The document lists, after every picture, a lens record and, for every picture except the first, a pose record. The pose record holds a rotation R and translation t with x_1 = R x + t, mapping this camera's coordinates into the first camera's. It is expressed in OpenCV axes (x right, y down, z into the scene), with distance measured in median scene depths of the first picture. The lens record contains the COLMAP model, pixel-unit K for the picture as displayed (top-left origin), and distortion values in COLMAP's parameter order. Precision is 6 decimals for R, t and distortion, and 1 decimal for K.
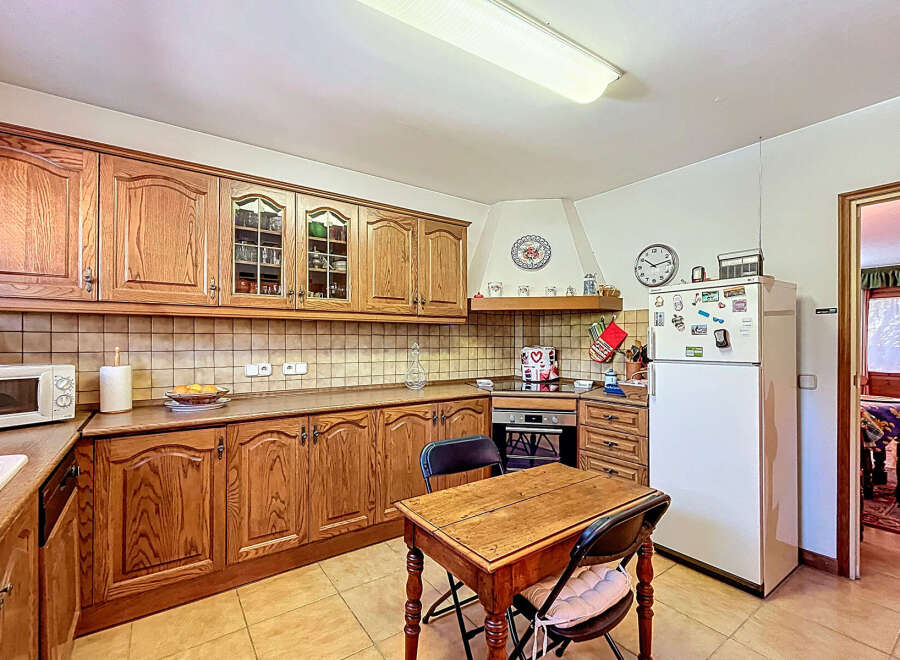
lens RADIAL K [[405.5, 0, 448.8], [0, 405.5, 340.9], [0, 0, 1]] dist [-0.005069, -0.001781]
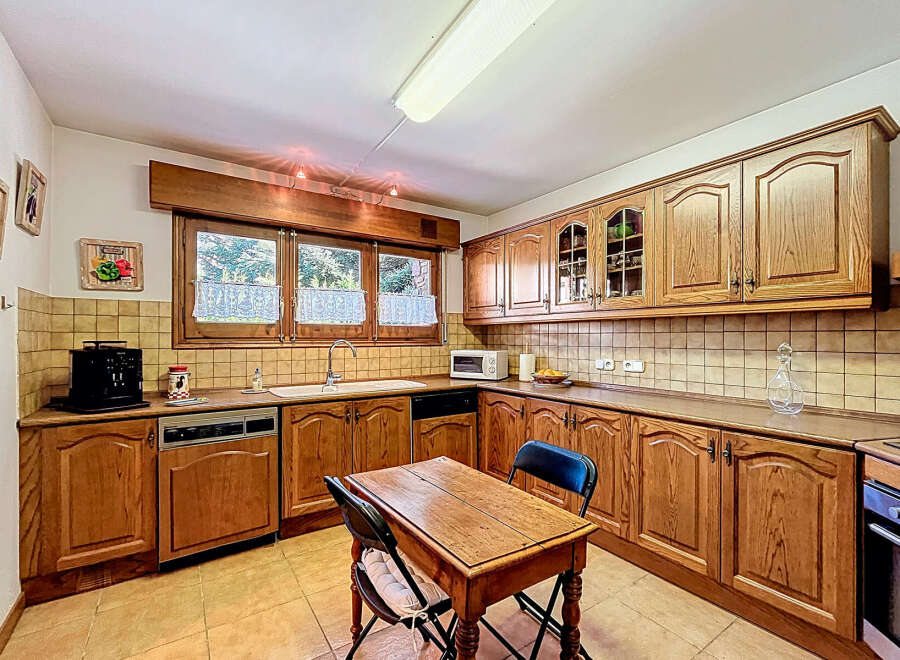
lens RADIAL K [[405.5, 0, 449.4], [0, 405.5, 336.3], [0, 0, 1]] dist [-0.005069, -0.001781]
pose [[-0.021544, -0.004910, -0.999756, 0.717217], [-0.002296, 0.999986, -0.004862, -0.001370], [0.999765, 0.002191, -0.021555, 0.599920]]
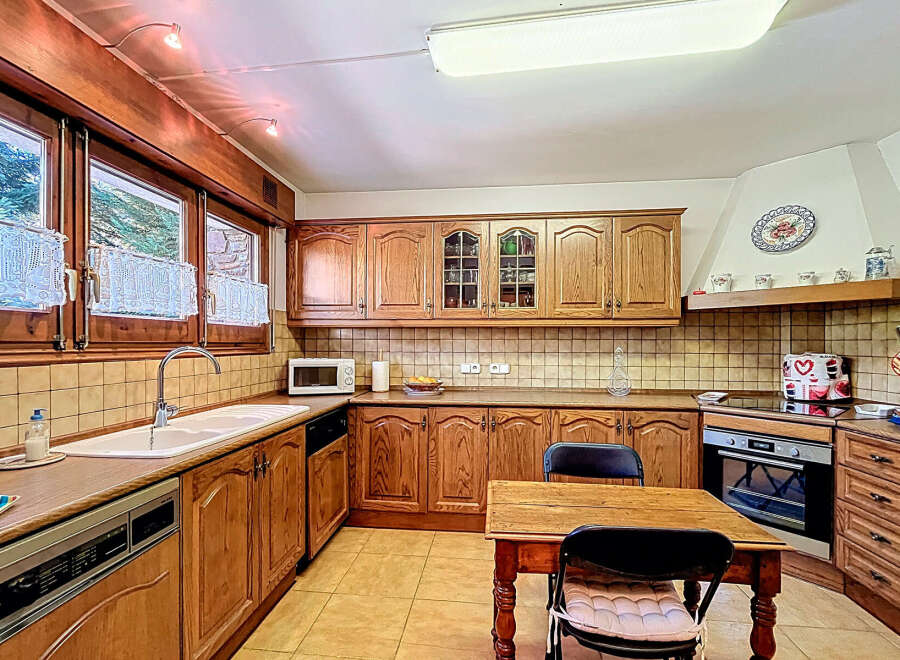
lens RADIAL K [[418.9, 0, 449.9], [0, 418.9, 345.6], [0, 0, 1]] dist [-0.006920, -0.000845]
pose [[0.745998, 0.003205, -0.665941, 0.345136], [-0.003177, 0.999994, 0.001253, 0.000635], [0.665941, 0.001181, 0.746003, 0.003495]]
